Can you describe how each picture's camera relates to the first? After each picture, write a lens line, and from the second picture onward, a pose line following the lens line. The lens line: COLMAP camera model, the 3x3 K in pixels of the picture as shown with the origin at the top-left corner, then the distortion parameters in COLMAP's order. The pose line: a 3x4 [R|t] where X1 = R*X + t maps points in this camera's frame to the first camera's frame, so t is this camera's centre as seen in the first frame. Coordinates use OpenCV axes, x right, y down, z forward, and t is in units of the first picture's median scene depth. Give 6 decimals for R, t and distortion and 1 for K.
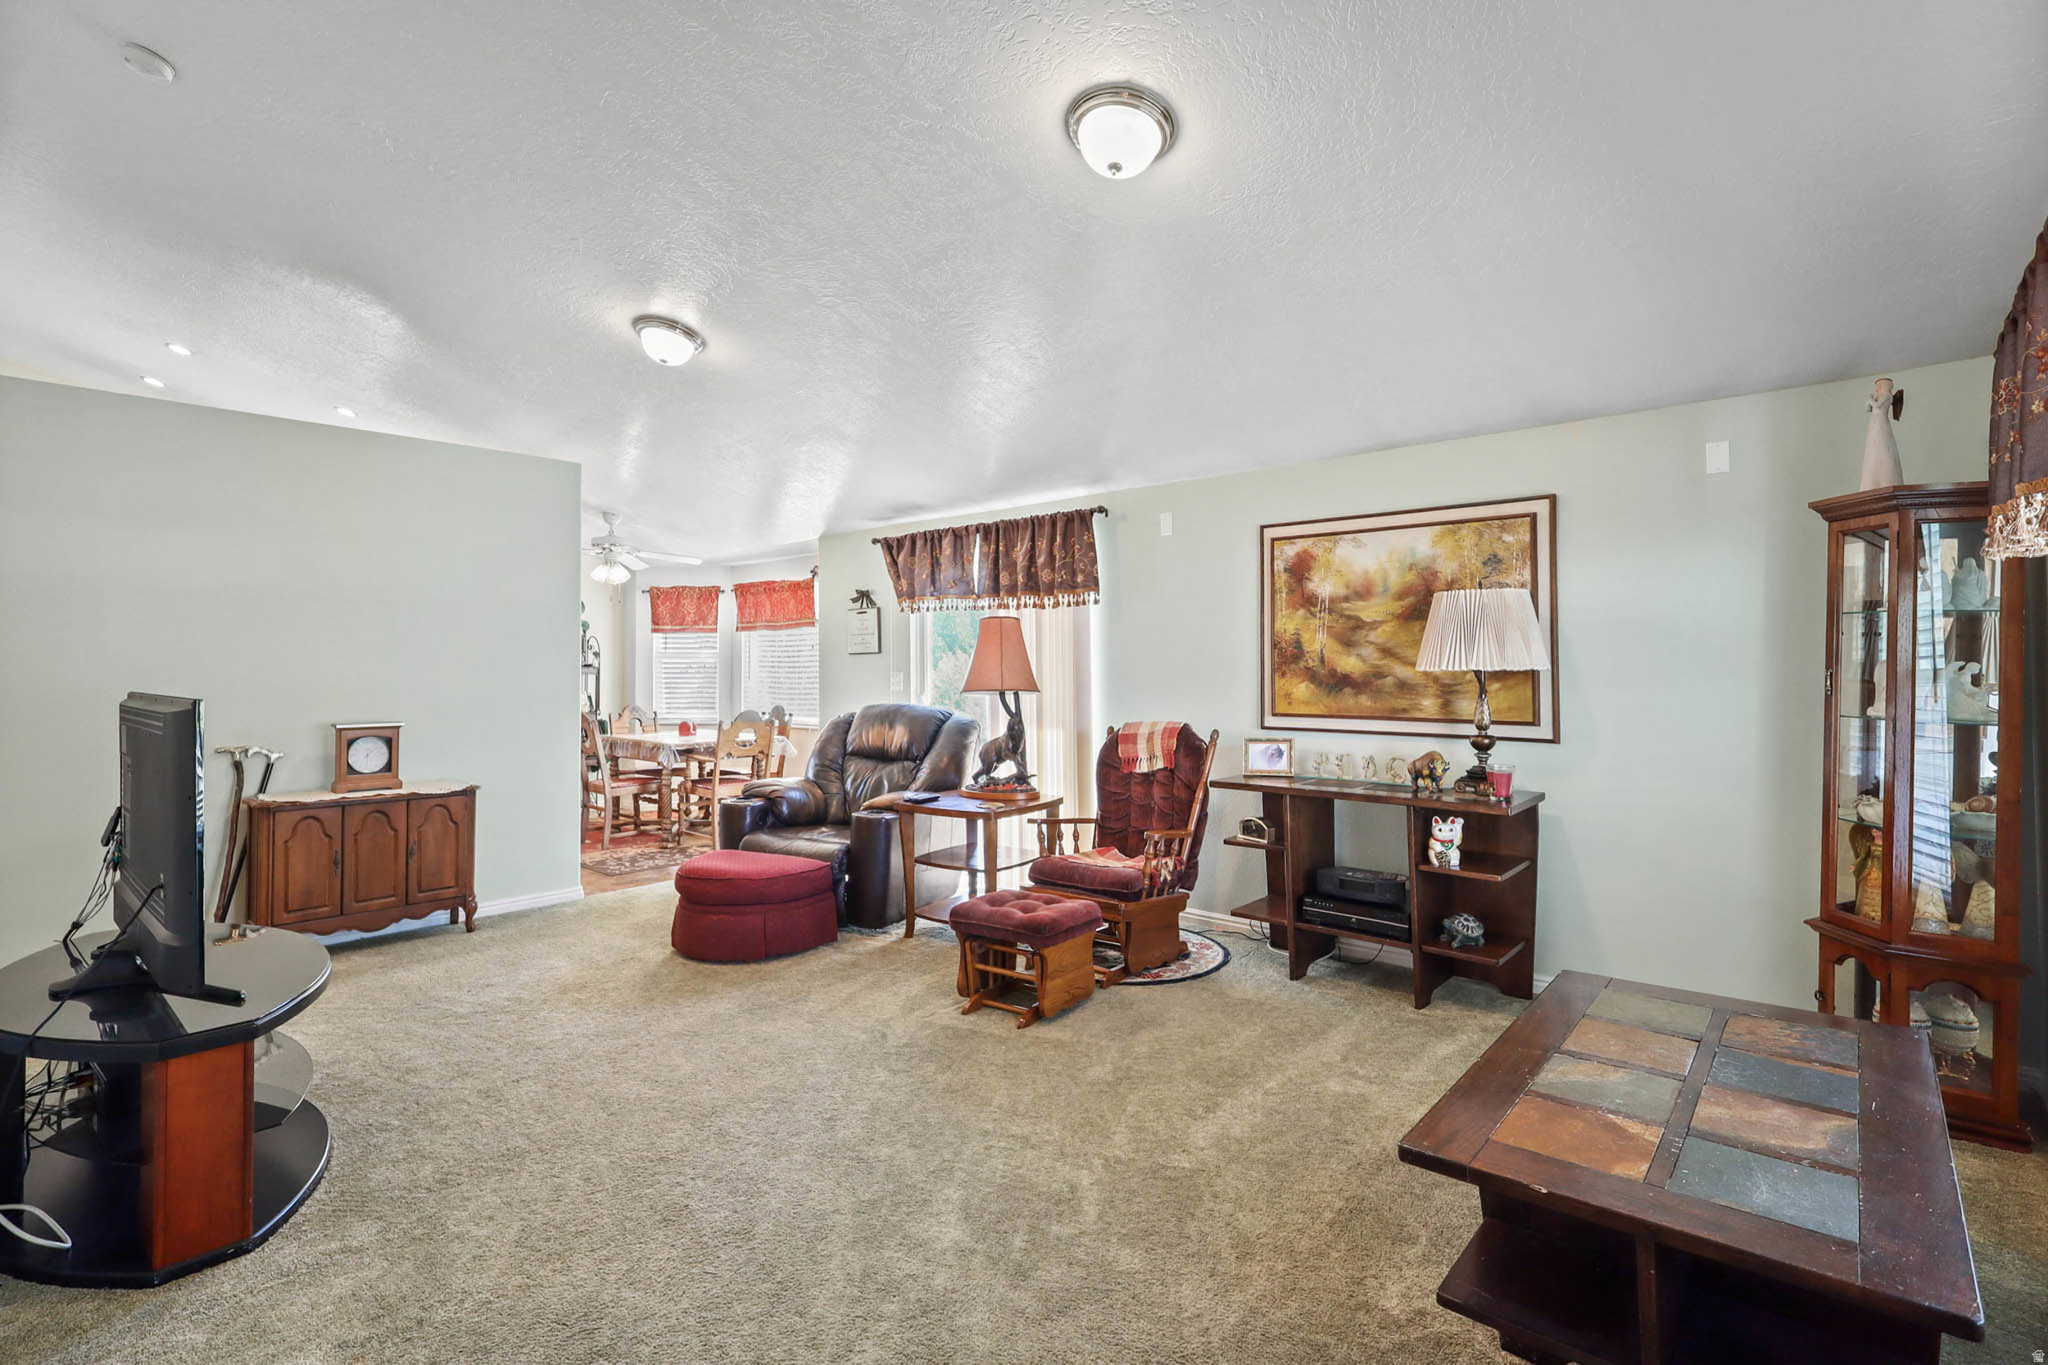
lens RADIAL K [[954.1, 0, 1024.3], [0, 954.1, 677.9], [0, 0, 1]] dist [-0.012532, 0.003476]
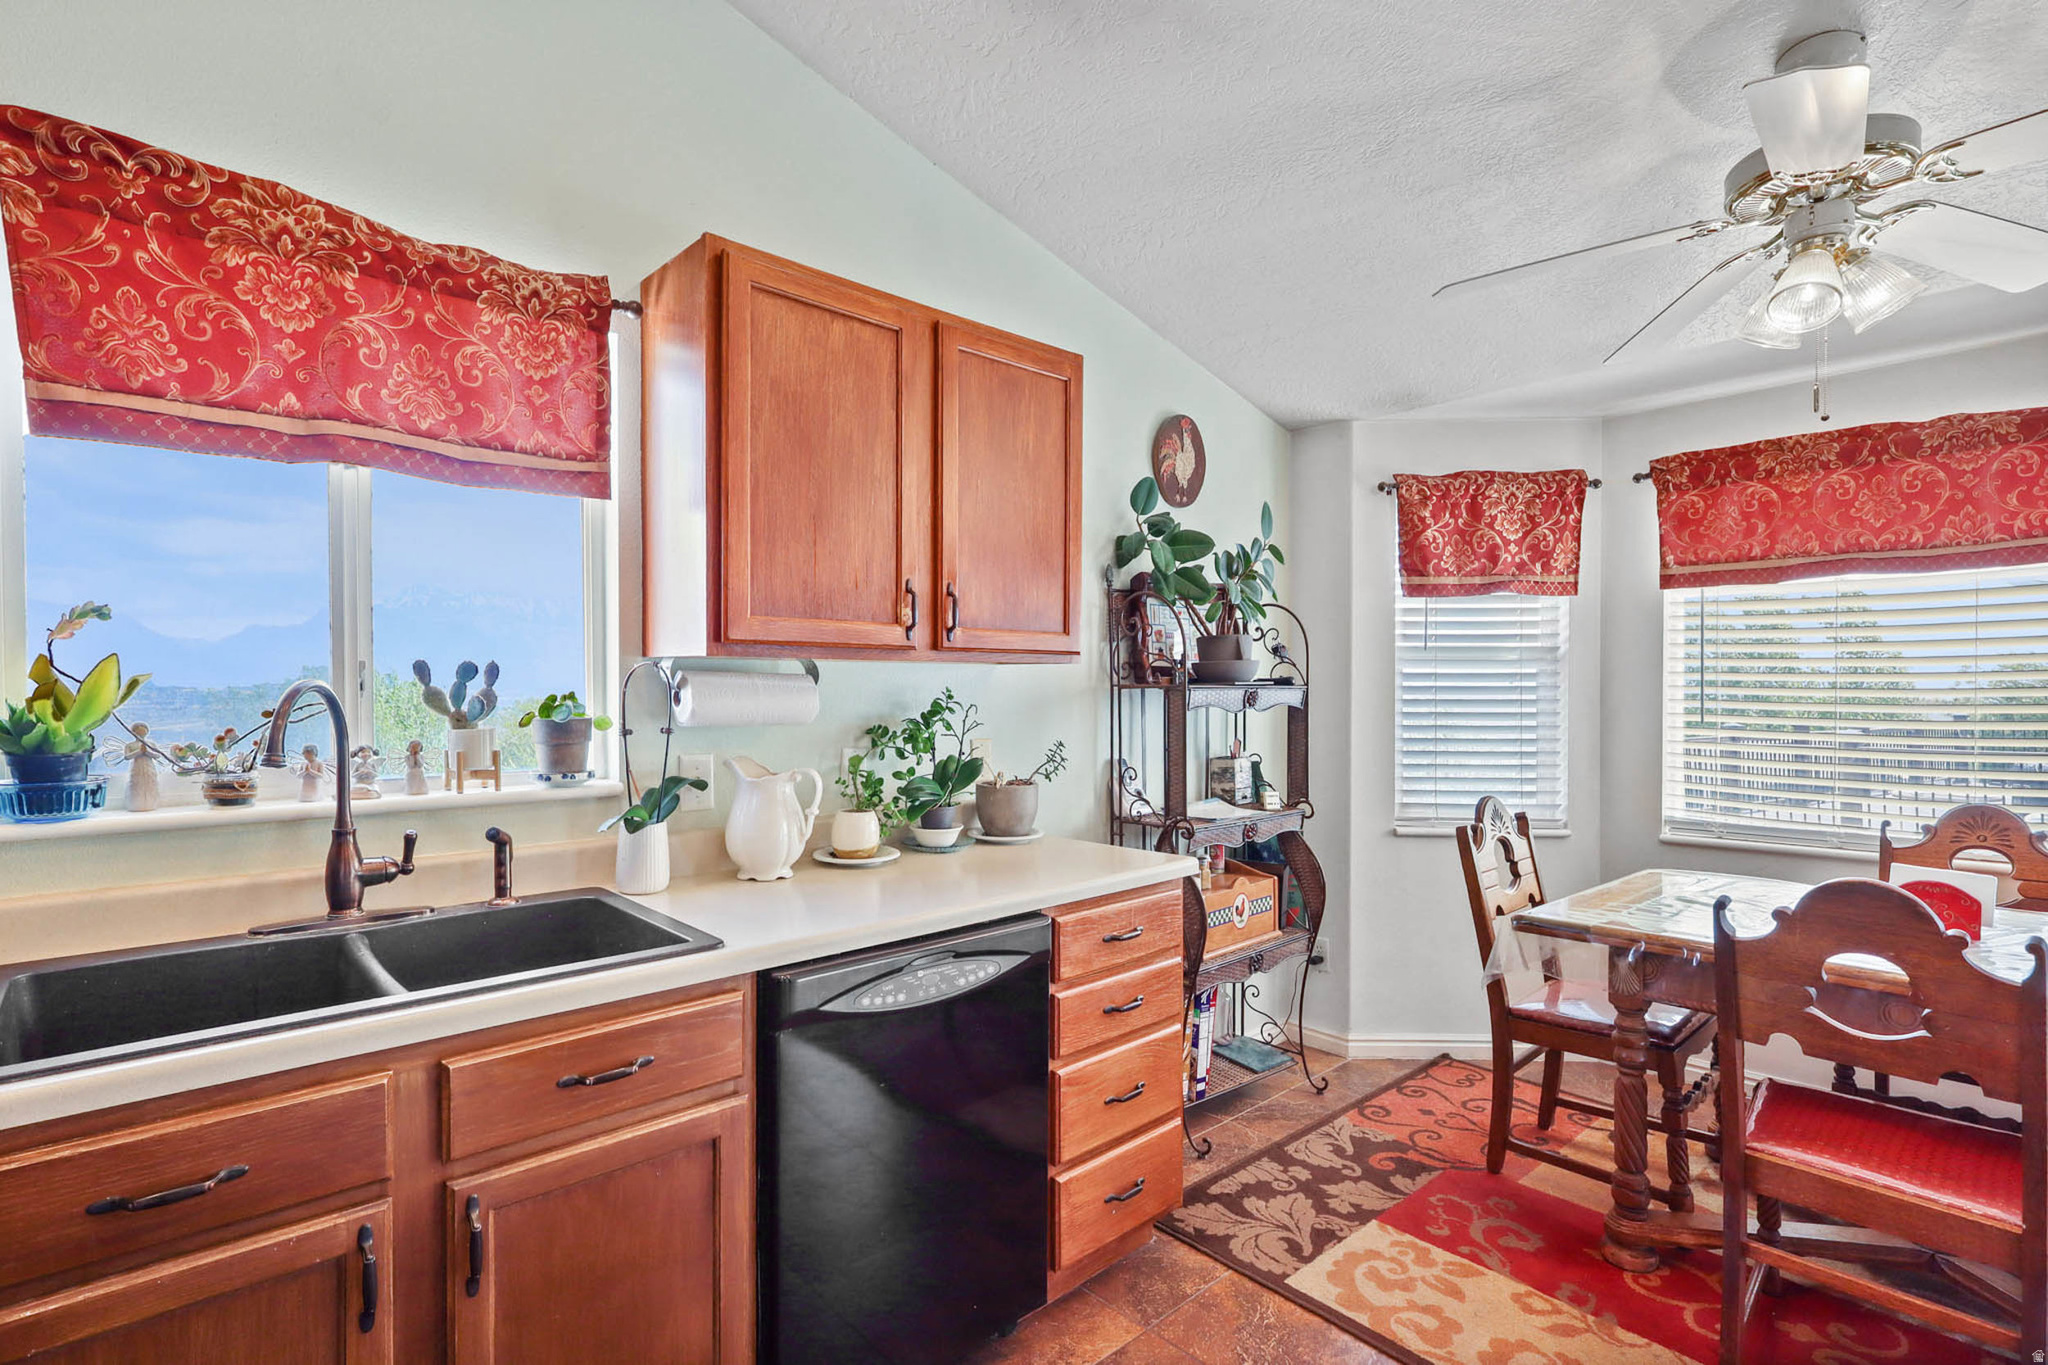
lens RADIAL K [[954.1, 0, 1001.6], [0, 954.1, 708.7], [0, 0, 1]] dist [-0.012532, 0.003476]
pose [[0.992362, -0.001305, -0.123356, -0.515541], [0.002388, 0.999960, 0.008634, -0.006193], [0.123340, -0.008863, 0.992325, 0.617382]]
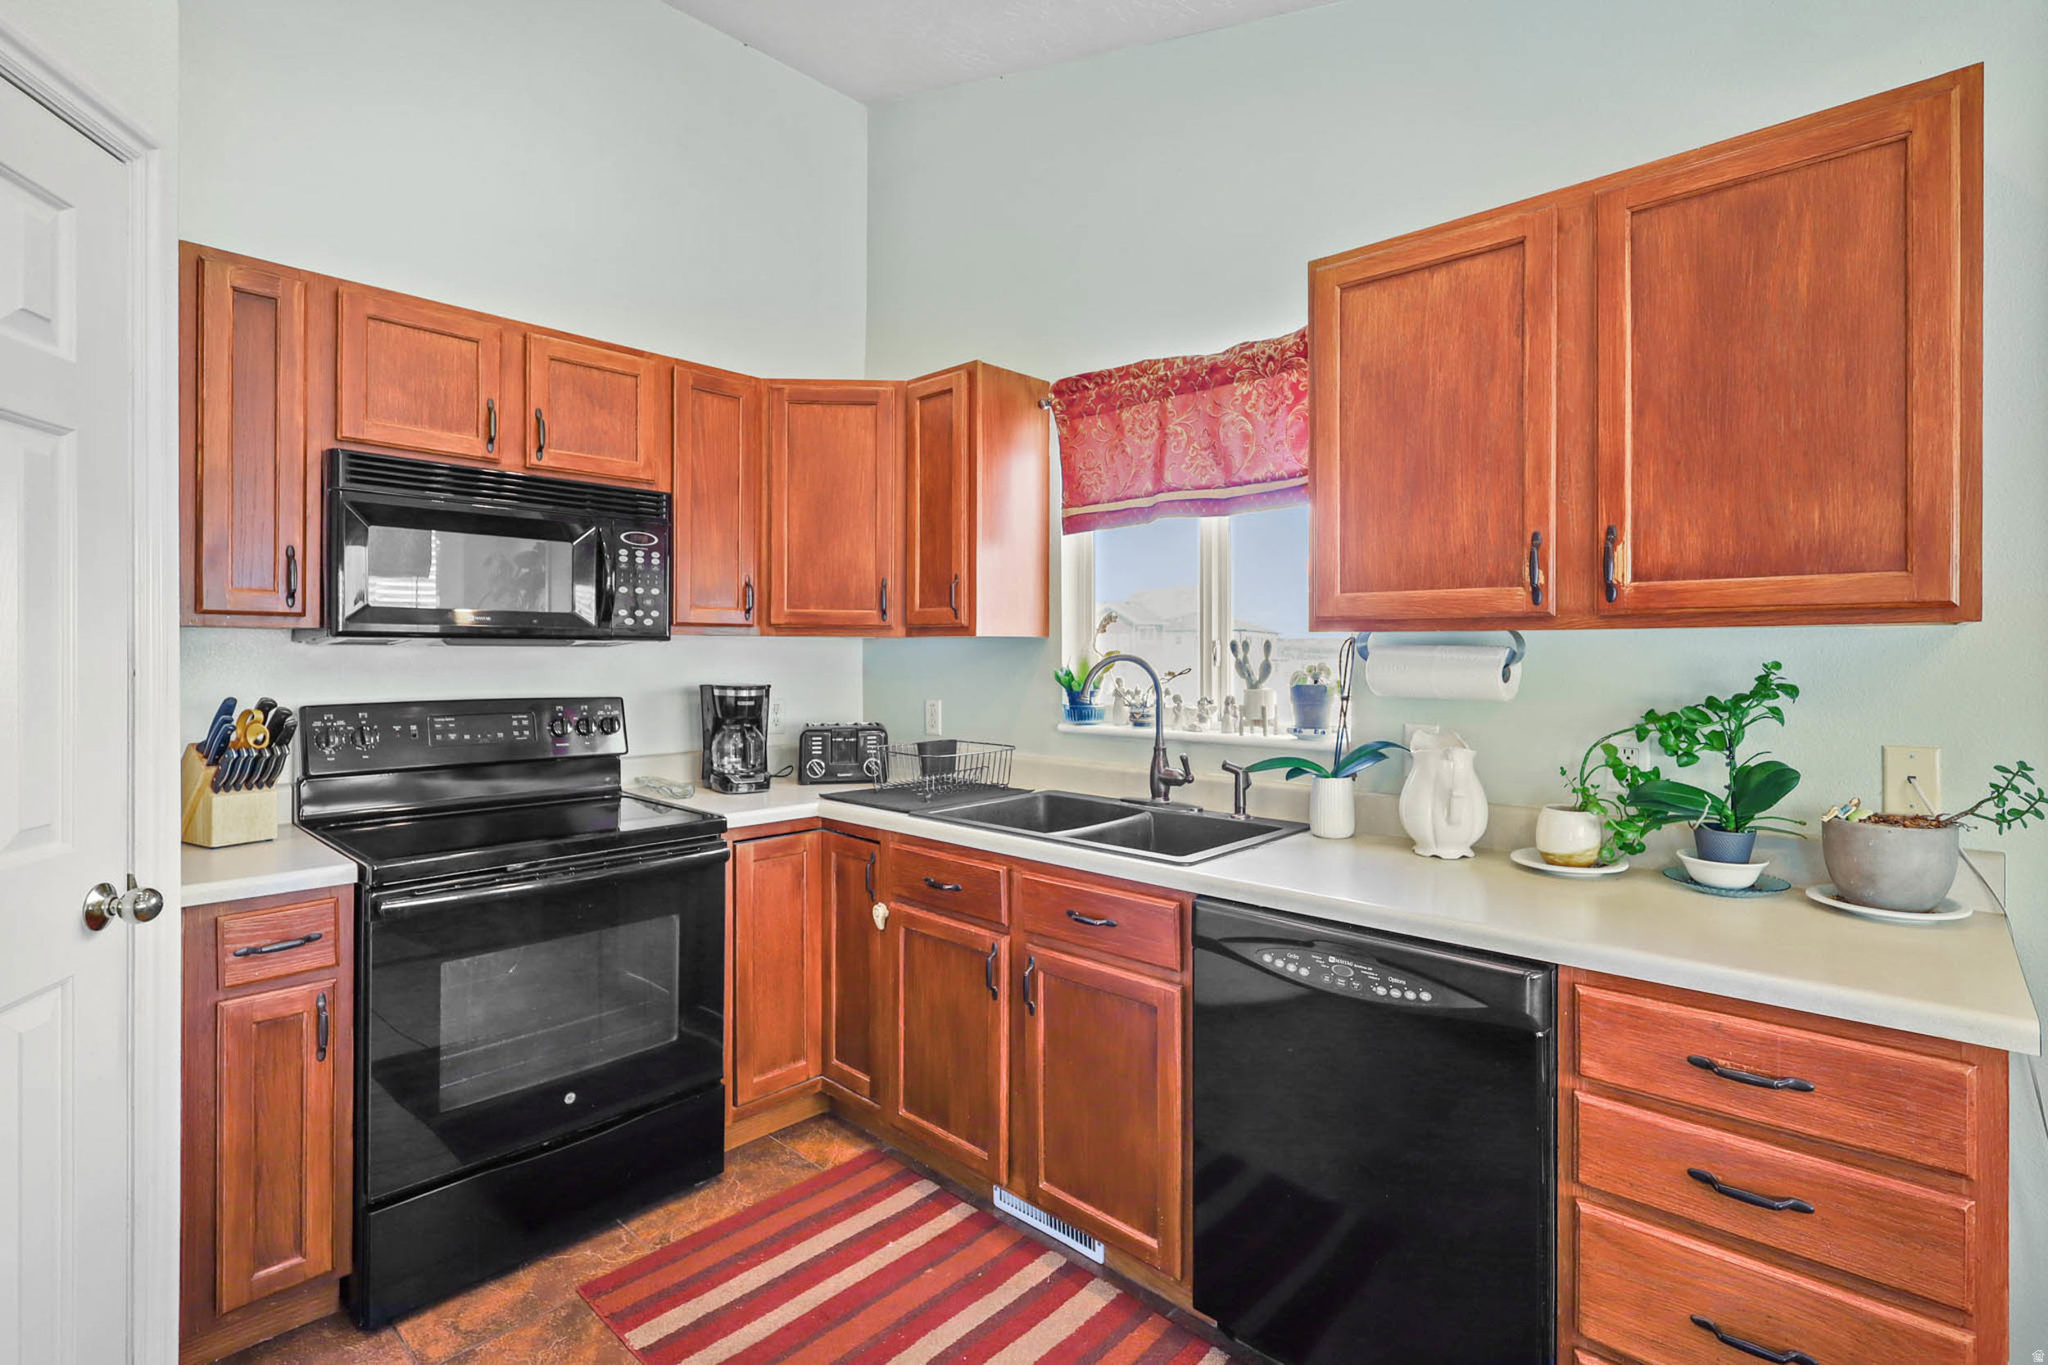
lens RADIAL K [[954.1, 0, 1040.8], [0, 954.1, 661.3], [0, 0, 1]] dist [-0.012532, 0.003476]
pose [[-0.023657, 0.006810, -0.999697, -0.371005], [-0.011498, 0.999909, 0.007084, -0.009833], [0.999654, 0.011662, -0.023577, 0.750921]]
